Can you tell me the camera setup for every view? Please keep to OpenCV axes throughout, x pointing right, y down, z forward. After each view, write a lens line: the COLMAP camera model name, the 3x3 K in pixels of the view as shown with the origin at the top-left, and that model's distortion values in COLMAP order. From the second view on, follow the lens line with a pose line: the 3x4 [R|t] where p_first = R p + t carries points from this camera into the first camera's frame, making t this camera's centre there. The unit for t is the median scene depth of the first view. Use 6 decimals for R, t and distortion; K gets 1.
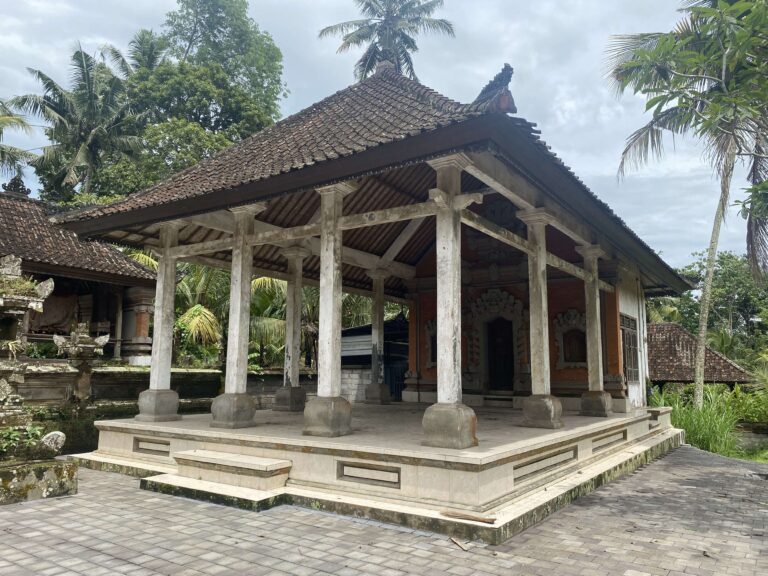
lens RADIAL K [[579.1, 0, 390.6], [0, 579.1, 270.9], [0, 0, 1]] dist [0.007758, -0.017346]
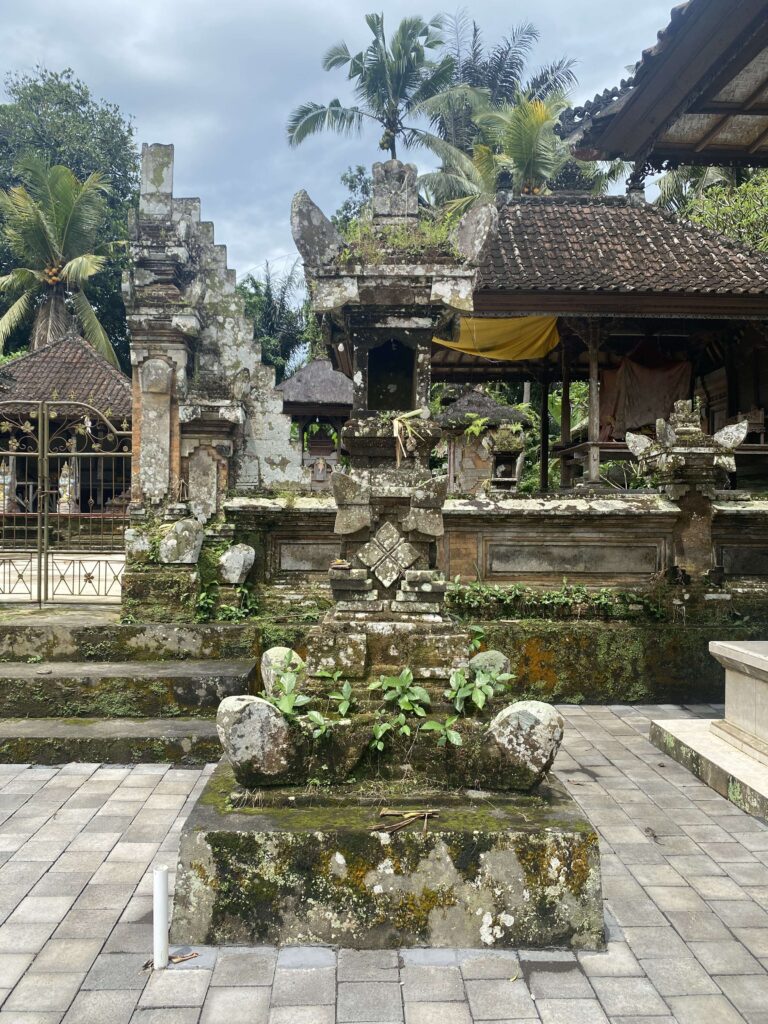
lens RADIAL K [[772.1, 0, 384.0], [0, 772.1, 508.9], [0, 0, 1]] dist [0.007758, -0.017346]
pose [[0.587985, -0.007349, -0.808839, -0.302873], [0.131792, 0.987467, 0.086834, 0.136396], [0.798063, -0.157655, 0.581584, 0.721270]]
